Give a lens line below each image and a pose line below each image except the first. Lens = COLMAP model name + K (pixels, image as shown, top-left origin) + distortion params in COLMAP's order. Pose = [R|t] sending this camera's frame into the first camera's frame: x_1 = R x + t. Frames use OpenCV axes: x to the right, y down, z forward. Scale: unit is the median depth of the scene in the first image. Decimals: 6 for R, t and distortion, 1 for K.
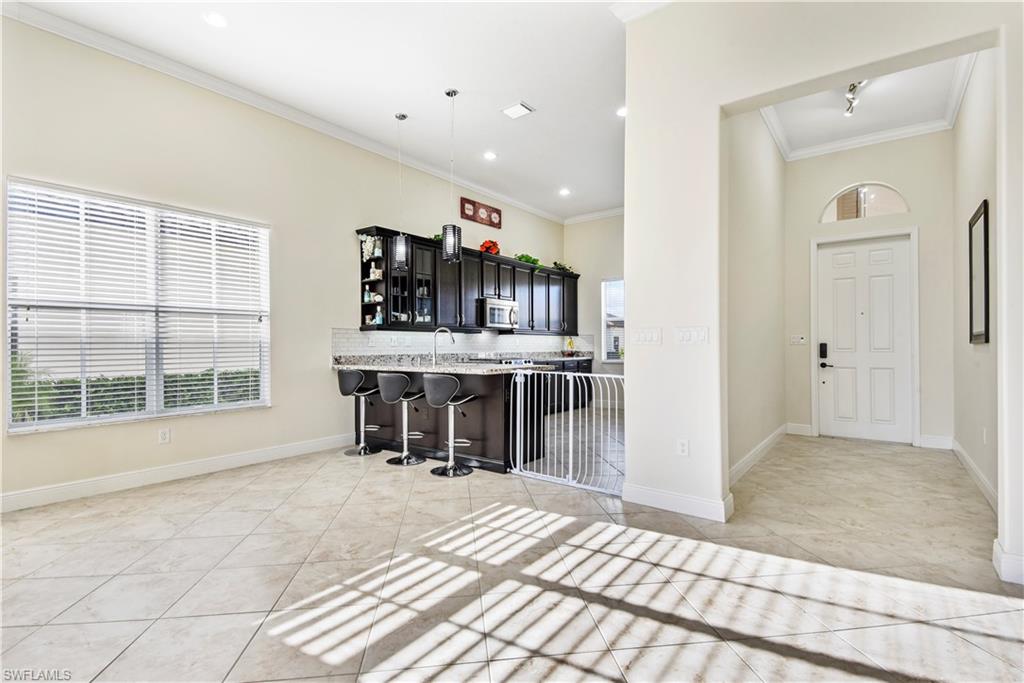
lens RADIAL K [[474.1, 0, 515.1], [0, 474.1, 343.9], [0, 0, 1]] dist [0.019139, -0.017202]
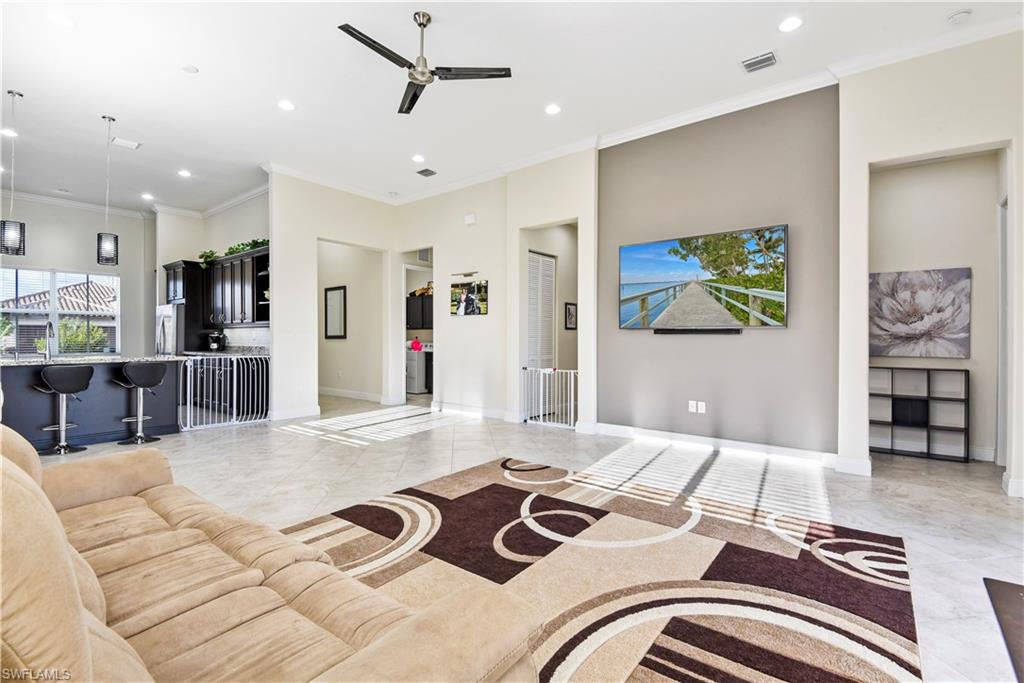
lens RADIAL K [[482.6, 0, 507.8], [0, 482.6, 334.1], [0, 0, 1]] dist [0.011570, -0.017374]
pose [[0.018232, 0.006842, 0.999810, -0.989734], [-0.001248, 0.999976, -0.006821, -0.004419], [-0.999833, -0.001124, 0.018240, -0.007574]]
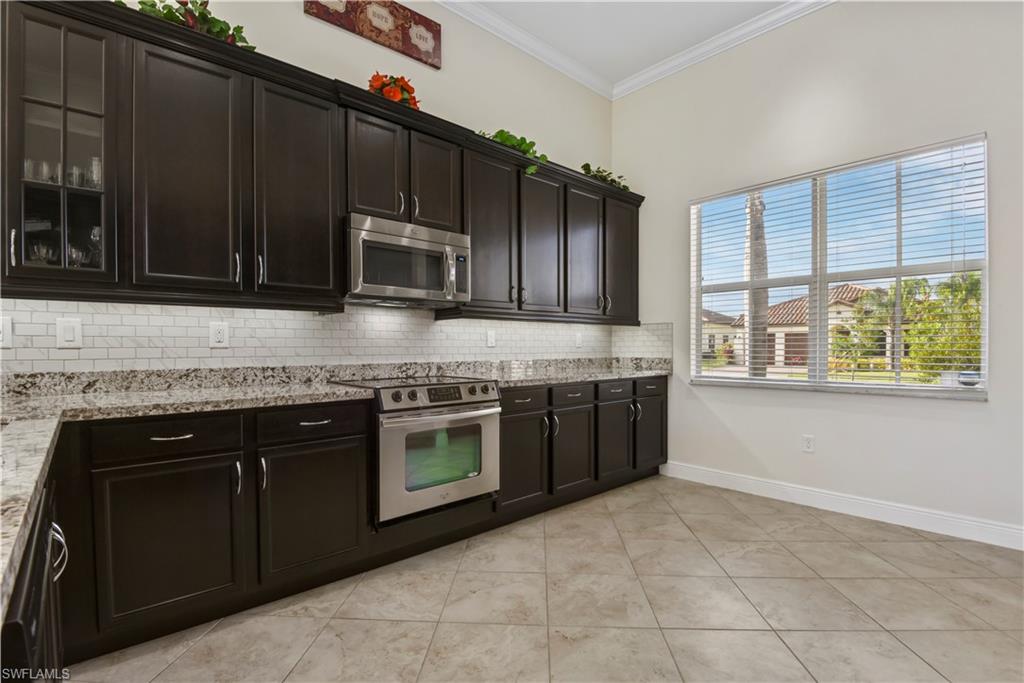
lens RADIAL K [[482.6, 0, 508.9], [0, 482.6, 357.8], [0, 0, 1]] dist [-0.003300, -0.001112]
pose [[0.982257, 0.007680, -0.187384, 0.146320], [-0.001963, 0.999528, 0.030673, 0.001452], [0.187531, -0.029760, 0.981808, 0.758878]]
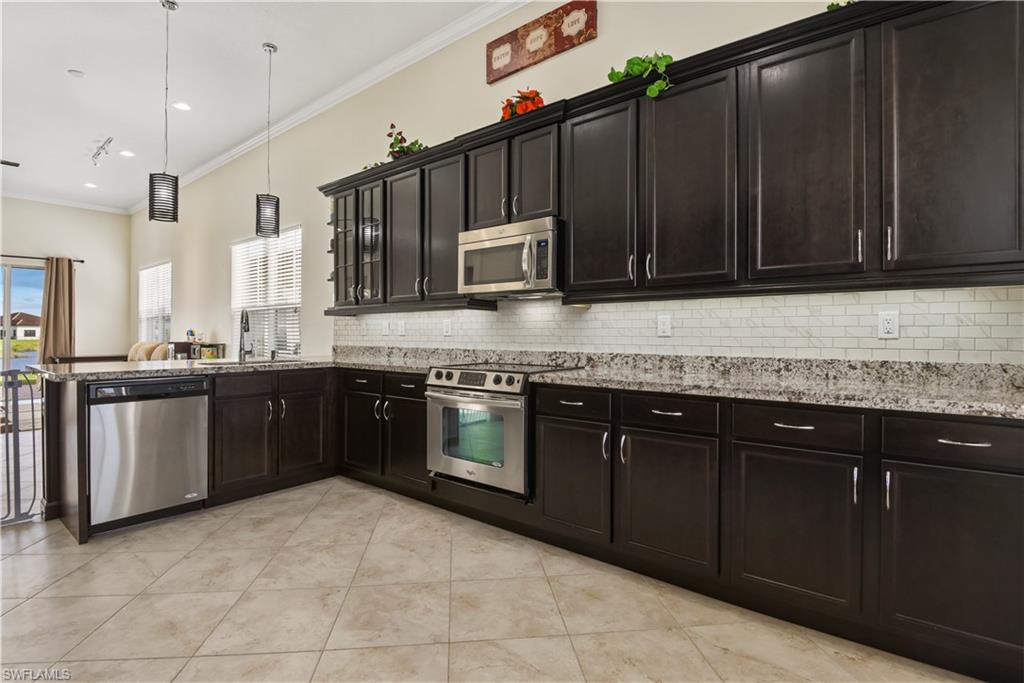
lens RADIAL K [[482.6, 0, 507.8], [0, 482.6, 334.1], [0, 0, 1]] dist [0.011570, -0.017374]
pose [[-0.030434, 0.000136, -0.999537, 0.482242], [0.001882, 0.999998, 0.000079, 0.003687], [0.999535, -0.001879, -0.030434, 1.223668]]
